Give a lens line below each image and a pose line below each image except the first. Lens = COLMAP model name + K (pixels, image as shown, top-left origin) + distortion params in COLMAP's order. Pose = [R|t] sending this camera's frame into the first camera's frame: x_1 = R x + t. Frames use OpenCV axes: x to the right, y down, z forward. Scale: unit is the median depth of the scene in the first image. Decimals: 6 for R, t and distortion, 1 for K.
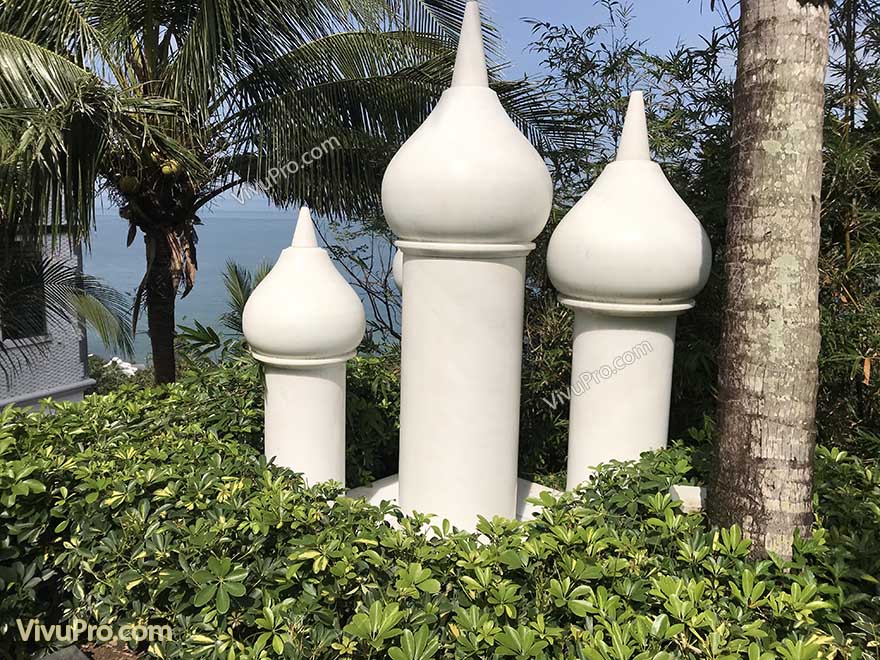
lens RADIAL K [[716.4, 0, 440.0], [0, 716.4, 330.0], [0, 0, 1]] dist [0.060745, -0.006650]
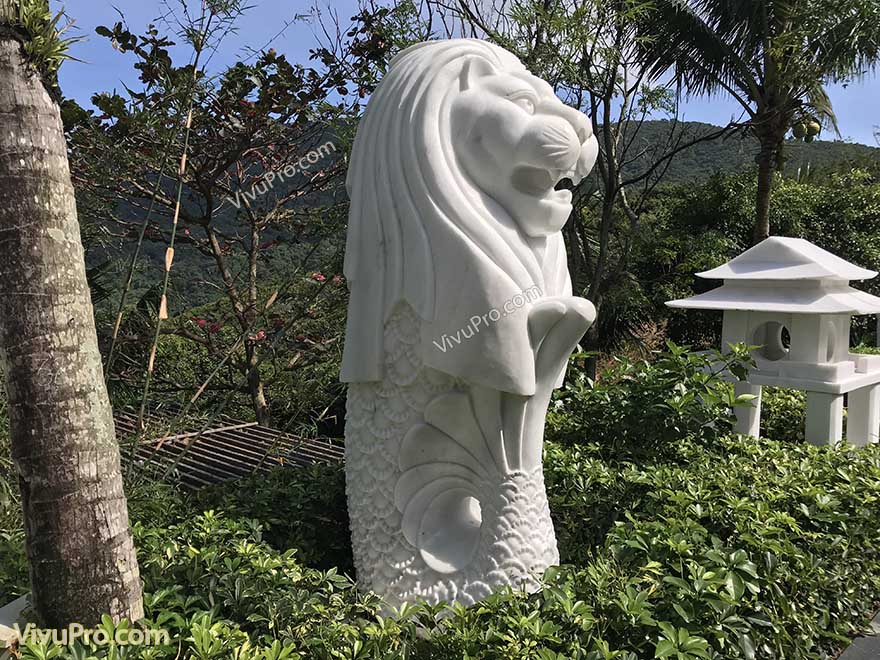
lens RADIAL K [[716.4, 0, 440.0], [0, 716.4, 330.0], [0, 0, 1]] dist [0.060745, -0.006650]
pose [[0.090406, -0.102001, 0.990668, -0.495343], [0.162132, 0.982978, 0.086414, -0.123497], [-0.982619, 0.152807, 0.105405, 0.393725]]
